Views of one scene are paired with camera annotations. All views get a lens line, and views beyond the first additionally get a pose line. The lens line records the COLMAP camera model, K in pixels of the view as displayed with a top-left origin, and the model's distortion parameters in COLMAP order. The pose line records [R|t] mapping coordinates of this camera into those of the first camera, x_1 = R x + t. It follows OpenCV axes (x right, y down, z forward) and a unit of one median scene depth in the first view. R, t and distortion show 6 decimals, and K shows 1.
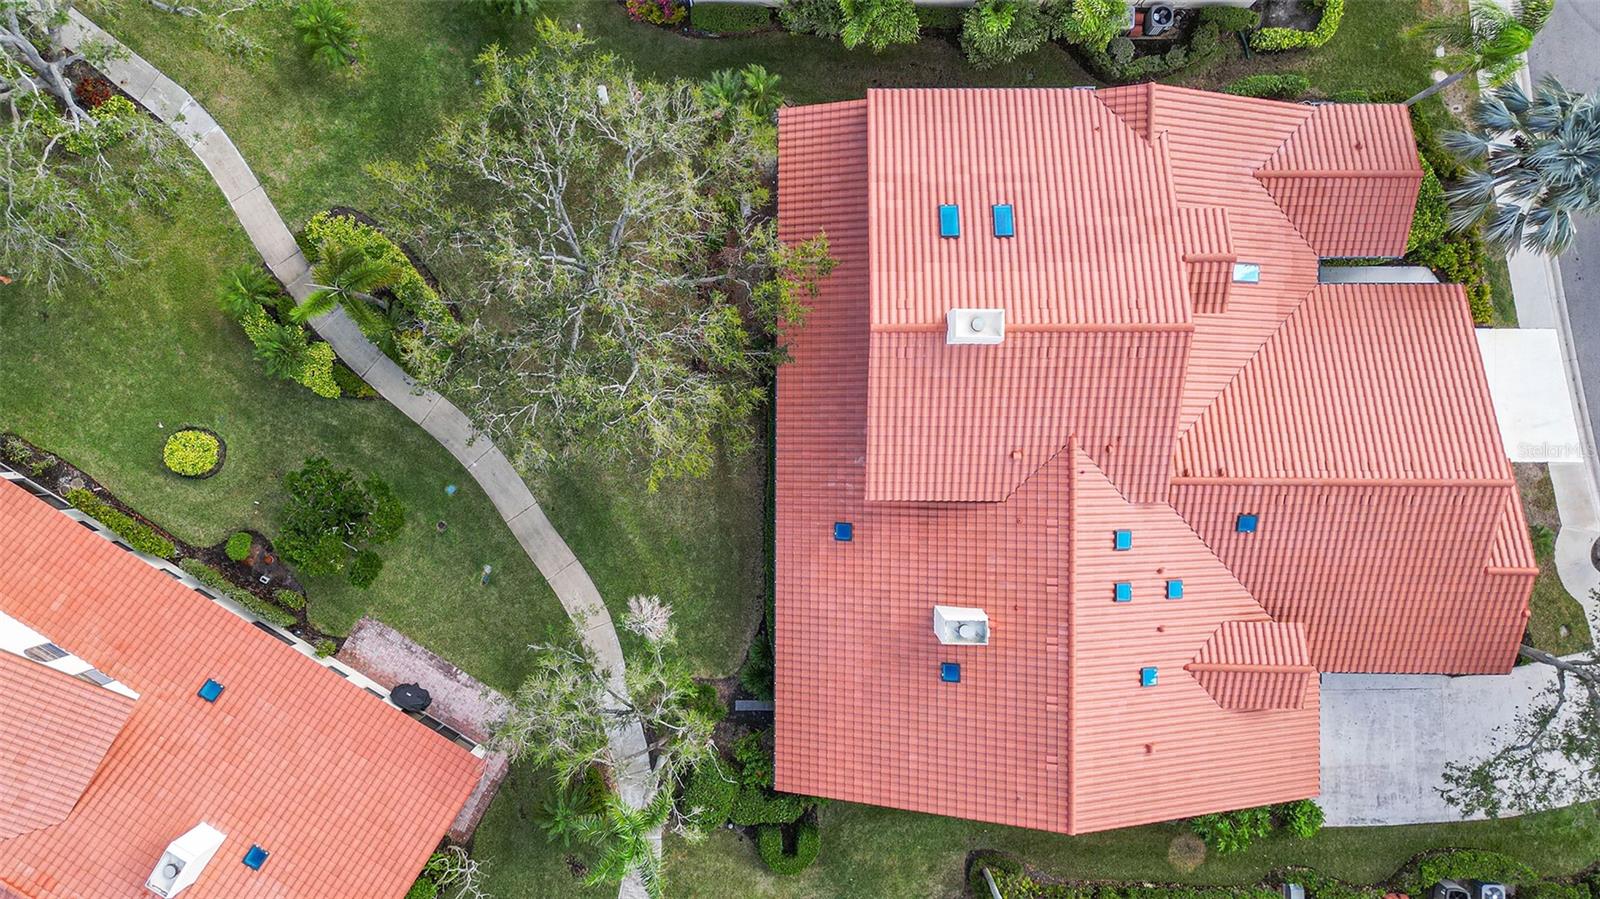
lens RADIAL K [[1140.5, 0, 800.0], [0, 1140.5, 449.5], [0, 0, 1]] dist [0.041679, -0.001308]
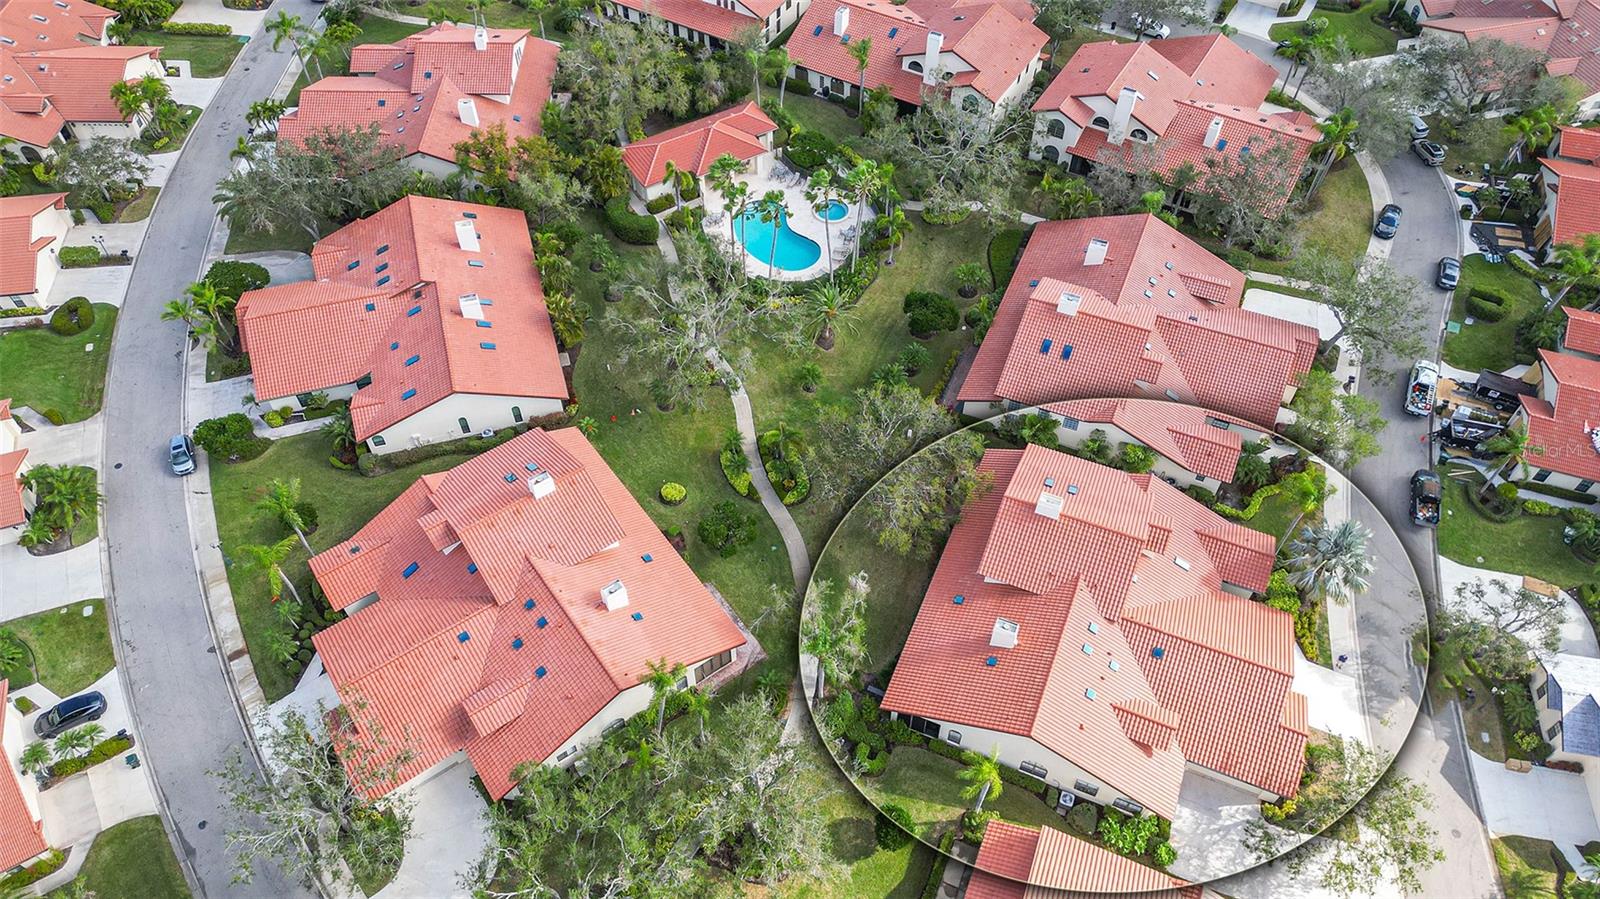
lens RADIAL K [[1140.5, 0, 800.0], [0, 1140.5, 449.5], [0, 0, 1]] dist [0.041679, -0.001308]
pose [[0.920320, 0.302829, -0.247602, 0.199376], [-0.391158, 0.707960, -0.588037, 1.186576], [-0.002783, 0.638034, 0.770003, -0.725324]]
